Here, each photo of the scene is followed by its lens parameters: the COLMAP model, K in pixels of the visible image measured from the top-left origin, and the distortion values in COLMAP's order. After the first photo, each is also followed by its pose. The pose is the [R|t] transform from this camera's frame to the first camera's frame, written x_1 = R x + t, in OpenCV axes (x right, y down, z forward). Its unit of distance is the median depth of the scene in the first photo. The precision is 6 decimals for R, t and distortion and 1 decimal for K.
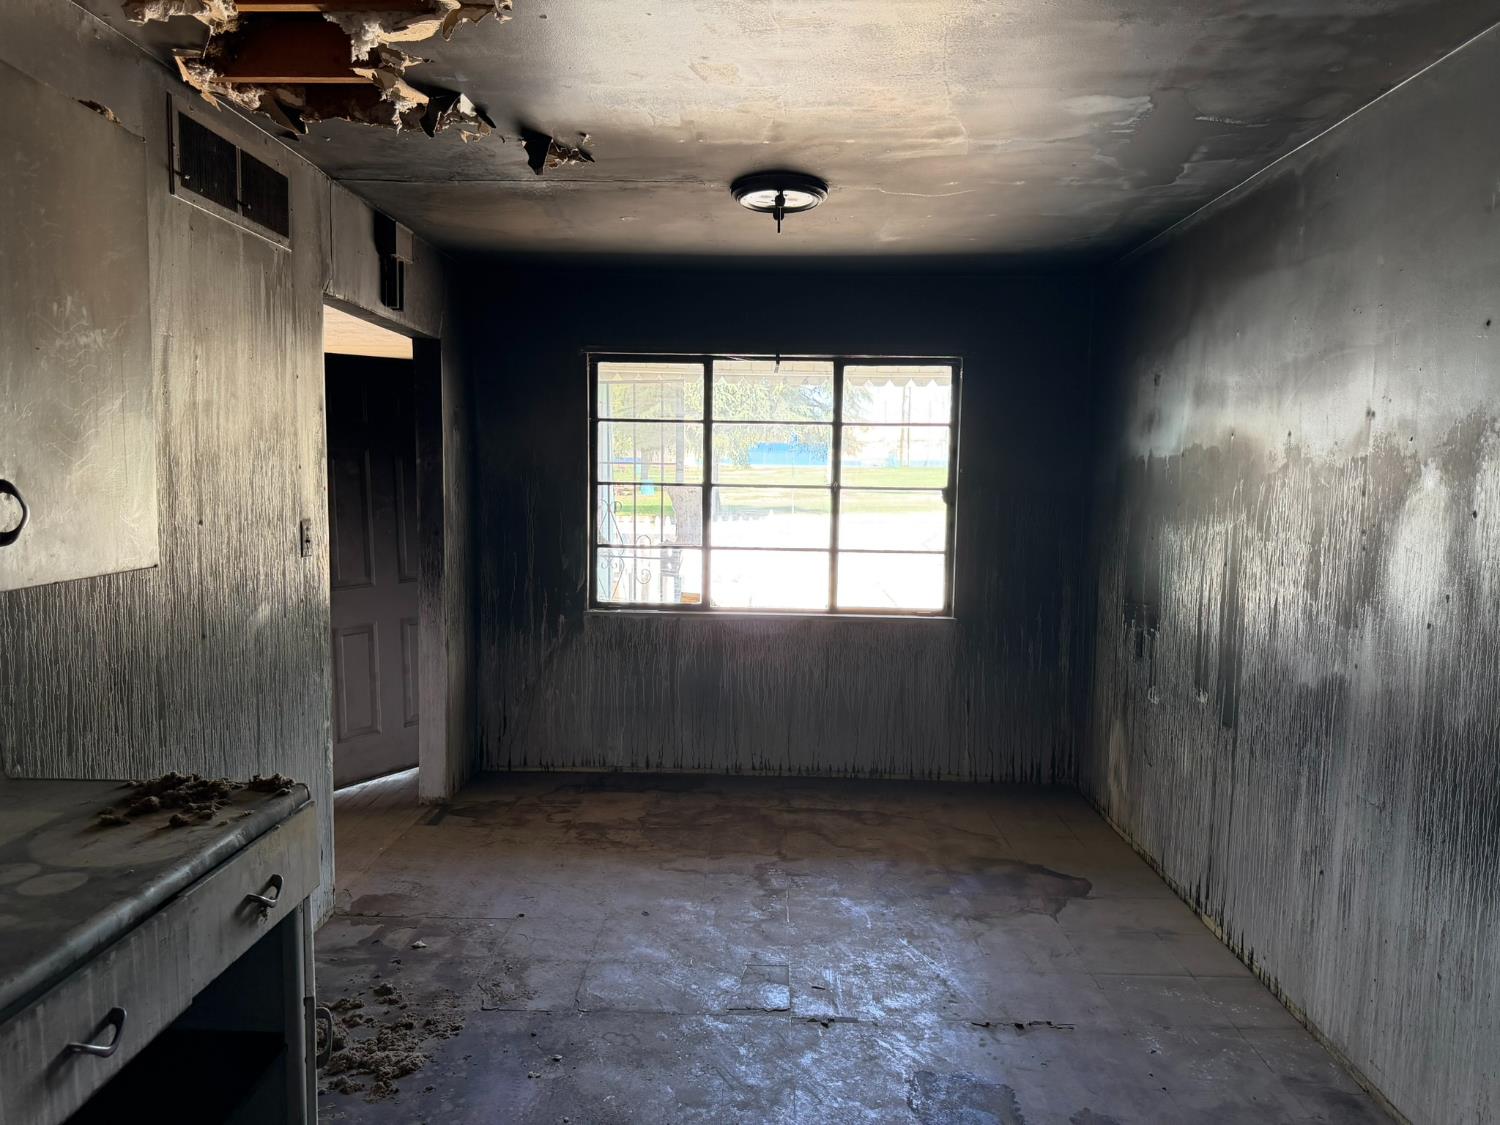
lens RADIAL K [[1070.4, 0, 748.8], [0, 1070.4, 563.5], [0, 0, 1]] dist [-0.001076, -0.002642]
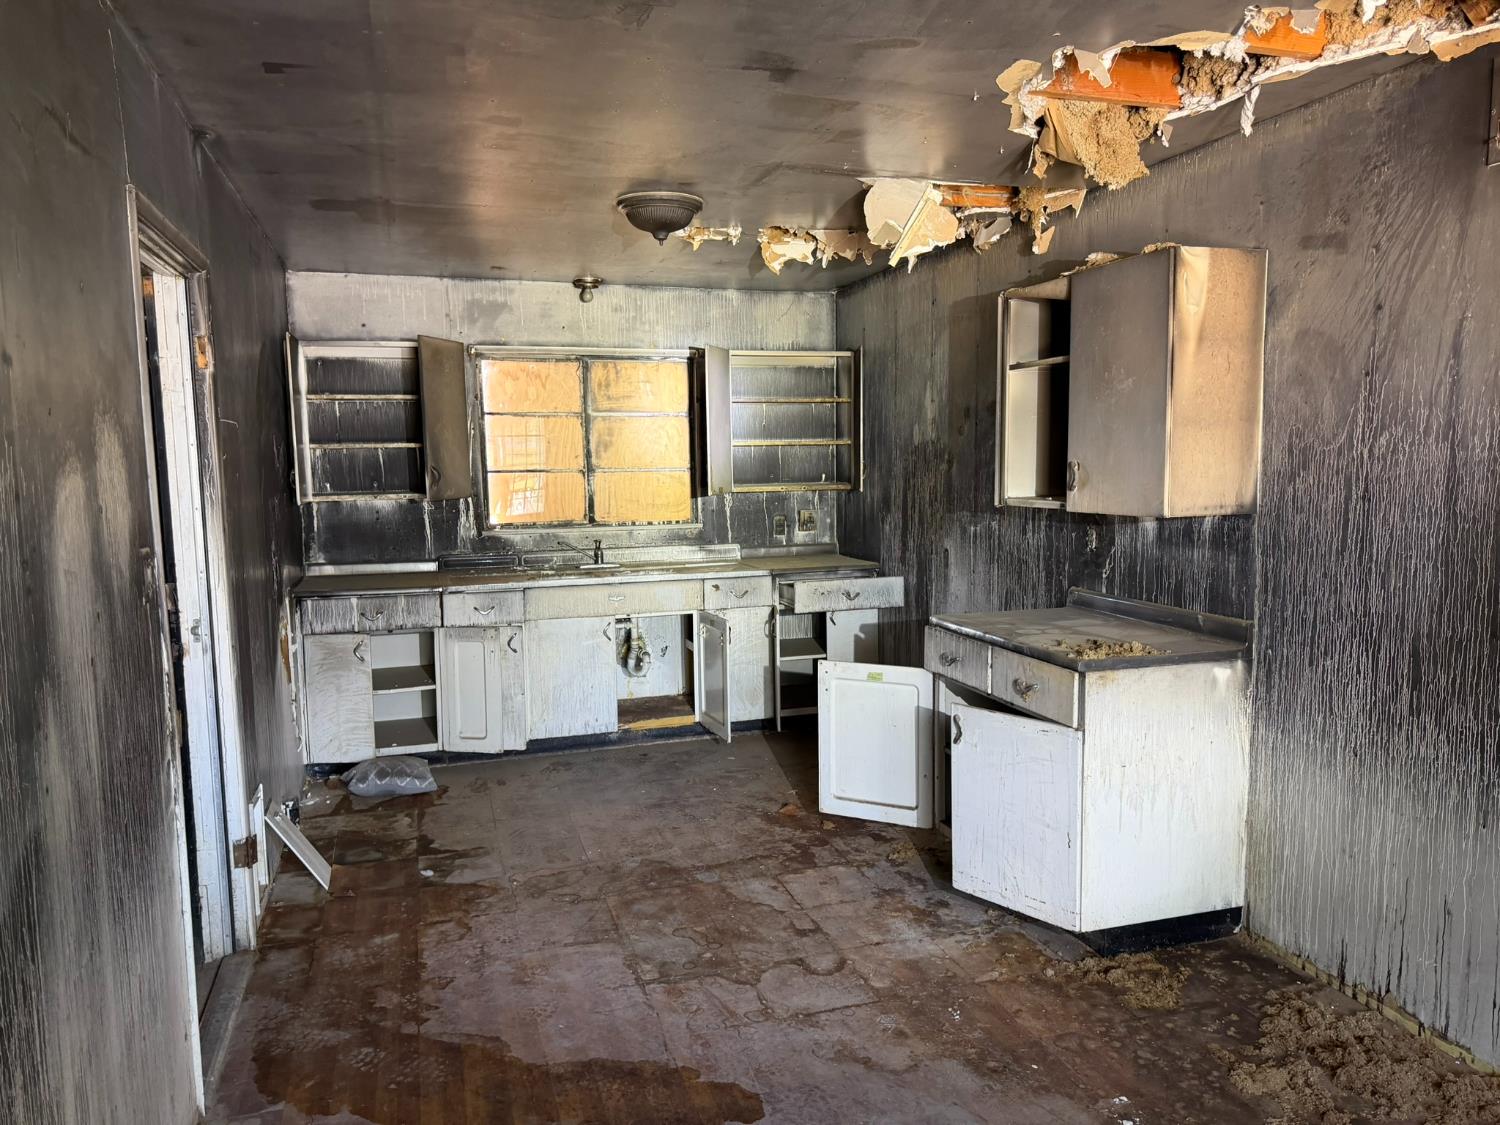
lens RADIAL K [[1070.4, 0, 749.3], [0, 1070.4, 565.1], [0, 0, 1]] dist [-0.001076, -0.002642]
pose [[-0.944543, 0.035036, -0.326512, 0.425309], [-0.024790, 0.983847, 0.177286, -0.151509], [0.327449, 0.175549, -0.928418, 1.791652]]
